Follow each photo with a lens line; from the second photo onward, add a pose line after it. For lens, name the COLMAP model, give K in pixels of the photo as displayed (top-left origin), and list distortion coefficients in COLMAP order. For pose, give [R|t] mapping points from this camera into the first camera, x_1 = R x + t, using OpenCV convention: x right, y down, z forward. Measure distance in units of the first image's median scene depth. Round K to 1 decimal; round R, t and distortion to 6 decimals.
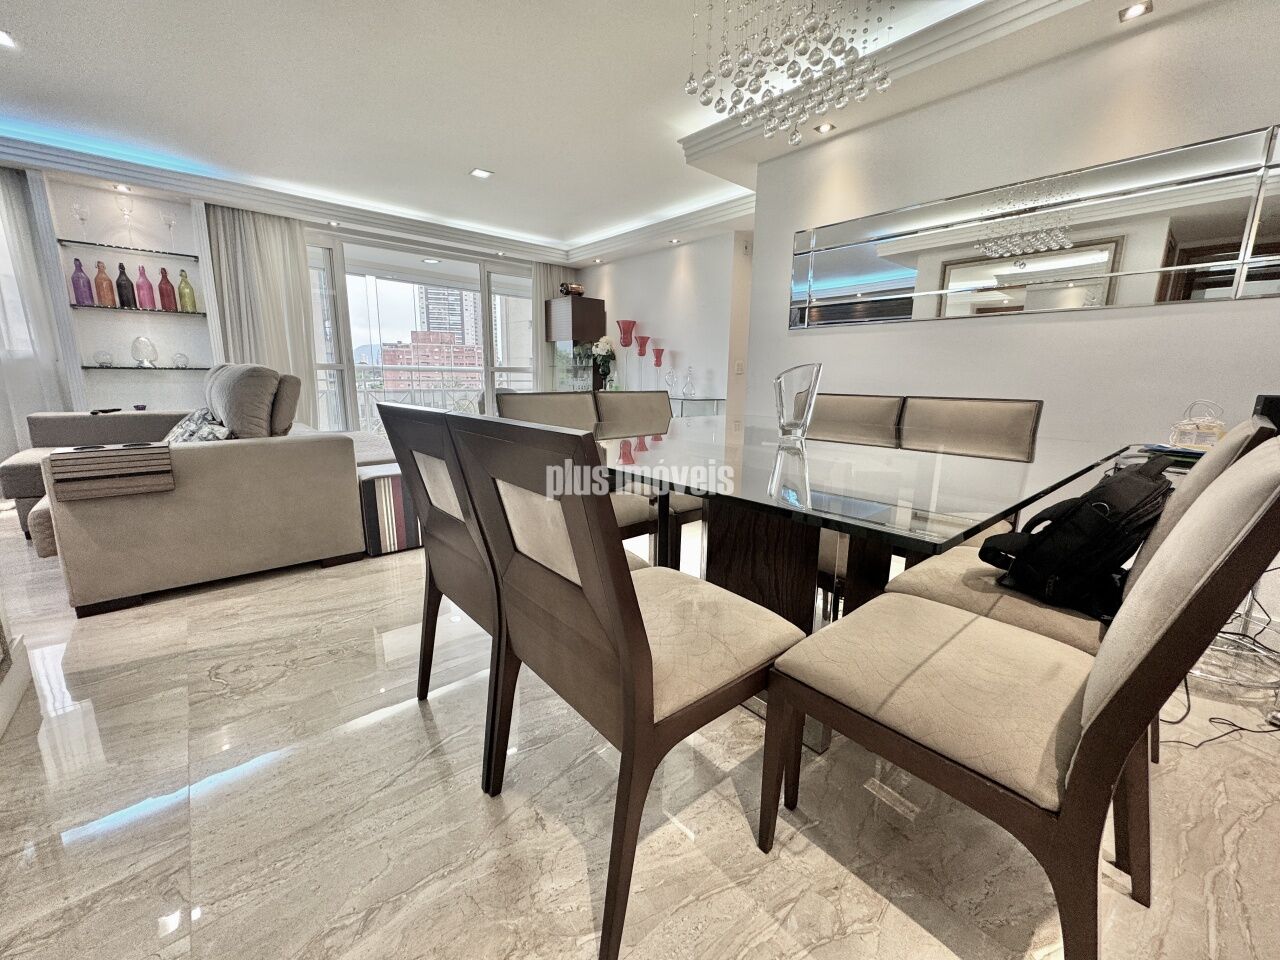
lens RADIAL K [[511.5, 0, 633.4], [0, 511.5, 475.2], [0, 0, 1]] dist [-0.002596, -0.000023]
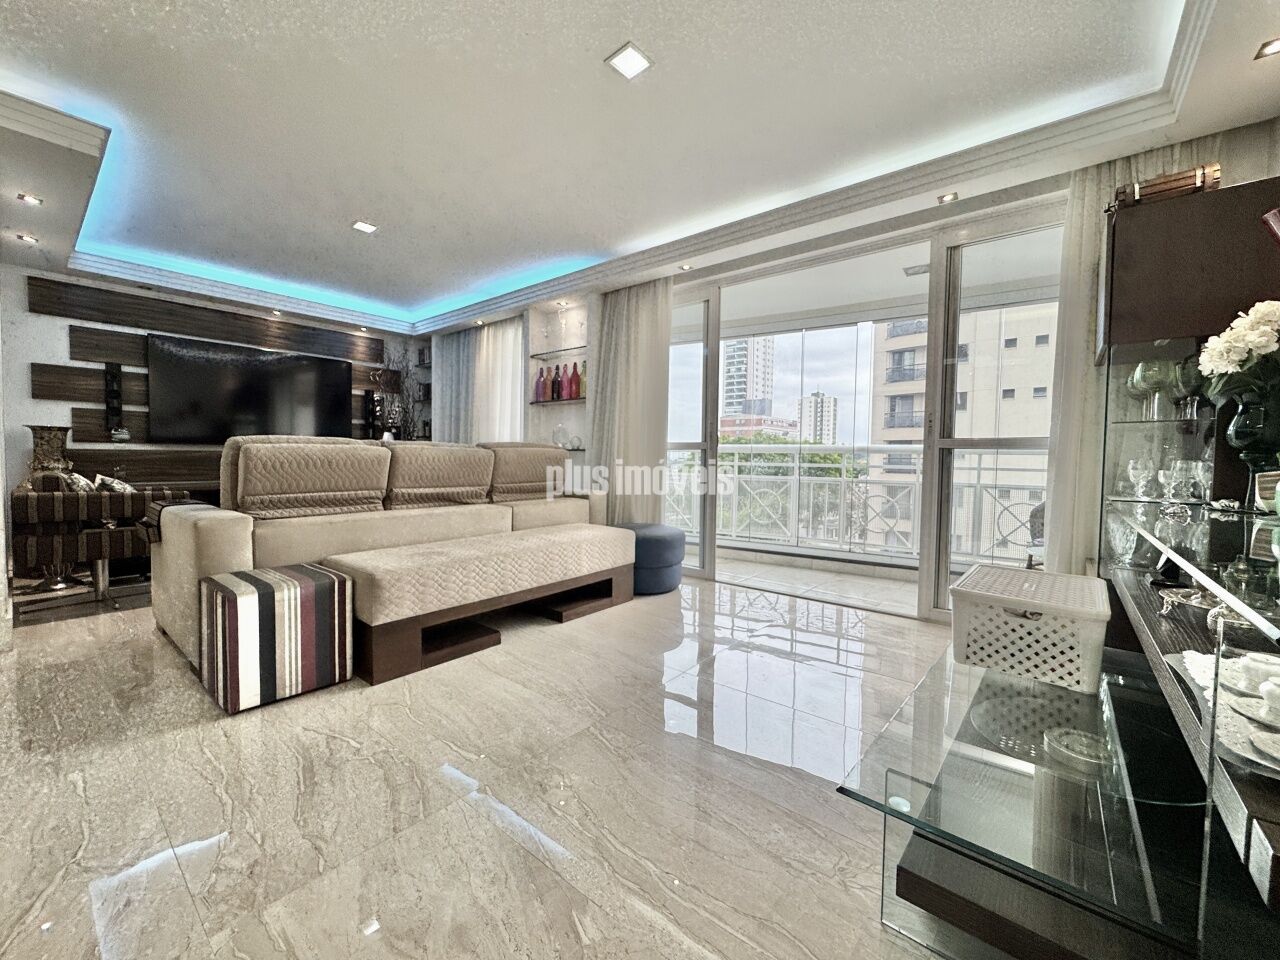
lens RADIAL K [[511.5, 0, 637.6], [0, 511.5, 477.5], [0, 0, 1]] dist [-0.002596, -0.000023]
pose [[0.168609, 0.028895, -0.985259, 0.211536], [-0.203060, 0.979148, -0.006035, -0.173191], [0.964540, 0.201084, 0.170961, 0.966358]]
